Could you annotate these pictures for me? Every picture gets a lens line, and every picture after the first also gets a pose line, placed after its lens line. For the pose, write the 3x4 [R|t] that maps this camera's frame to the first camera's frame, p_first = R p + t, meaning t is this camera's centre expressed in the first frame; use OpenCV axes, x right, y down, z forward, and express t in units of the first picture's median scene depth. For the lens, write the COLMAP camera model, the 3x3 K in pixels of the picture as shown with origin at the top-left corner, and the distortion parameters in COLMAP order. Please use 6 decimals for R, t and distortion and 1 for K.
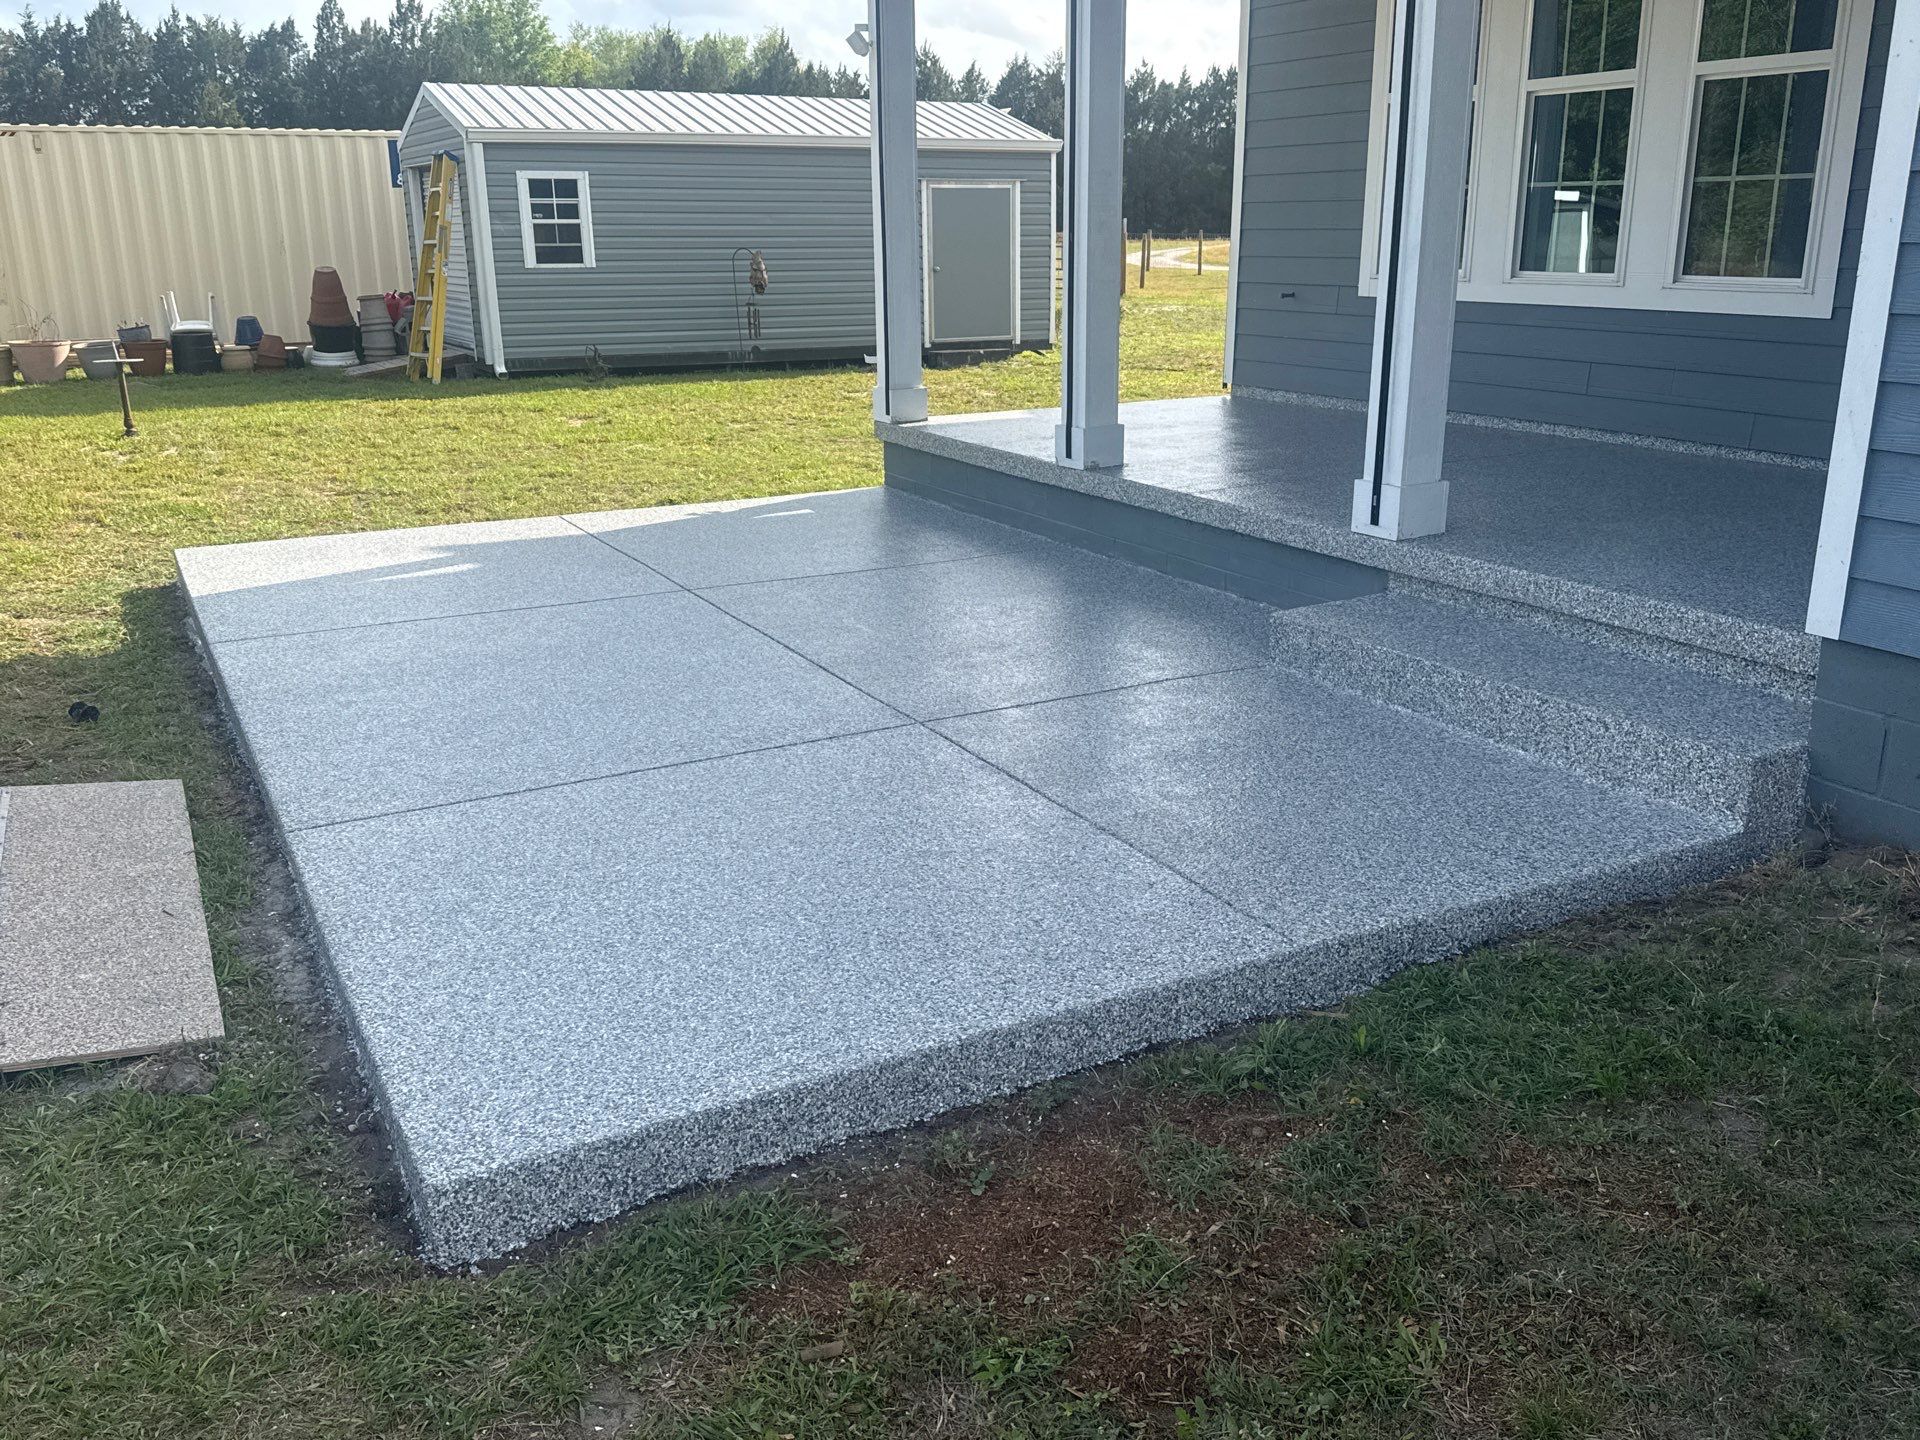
lens RADIAL K [[1627.6, 0, 984.8], [0, 1627.6, 717.0], [0, 0, 1]] dist [0.180809, -0.357910]
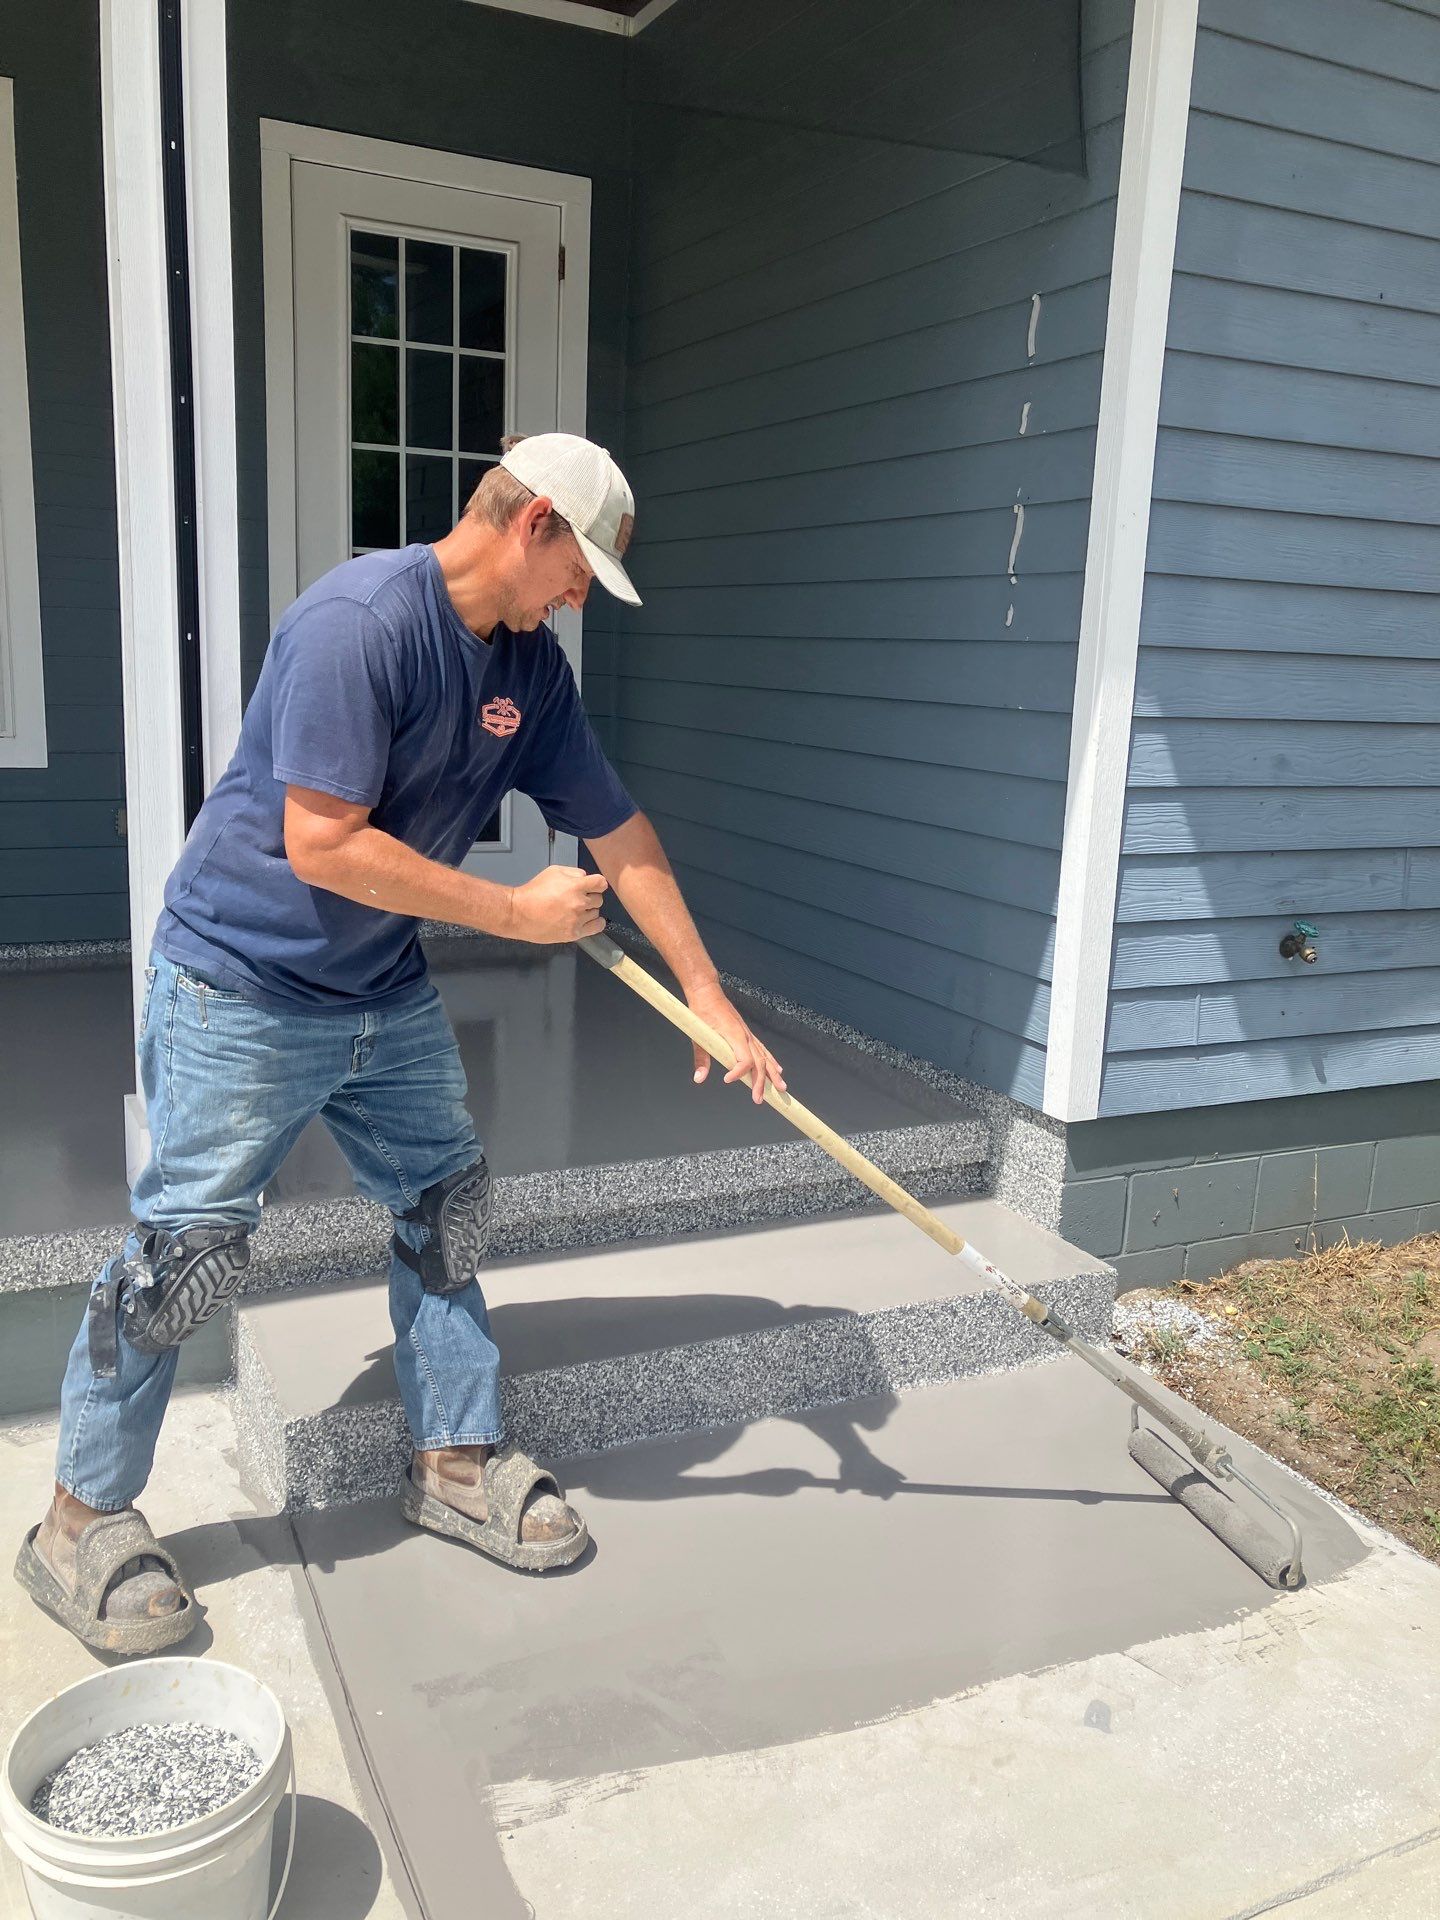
lens RADIAL K [[1584.5, 0, 720.0], [0, 1584.5, 960.0], [0, 0, 1]] dist [-0.002403, 0.039548]
pose [[0.047914, -0.196876, 0.979257, -0.086120], [0.245645, 0.952596, 0.179497, -0.080777], [-0.968175, 0.231949, 0.094005, 0.253675]]
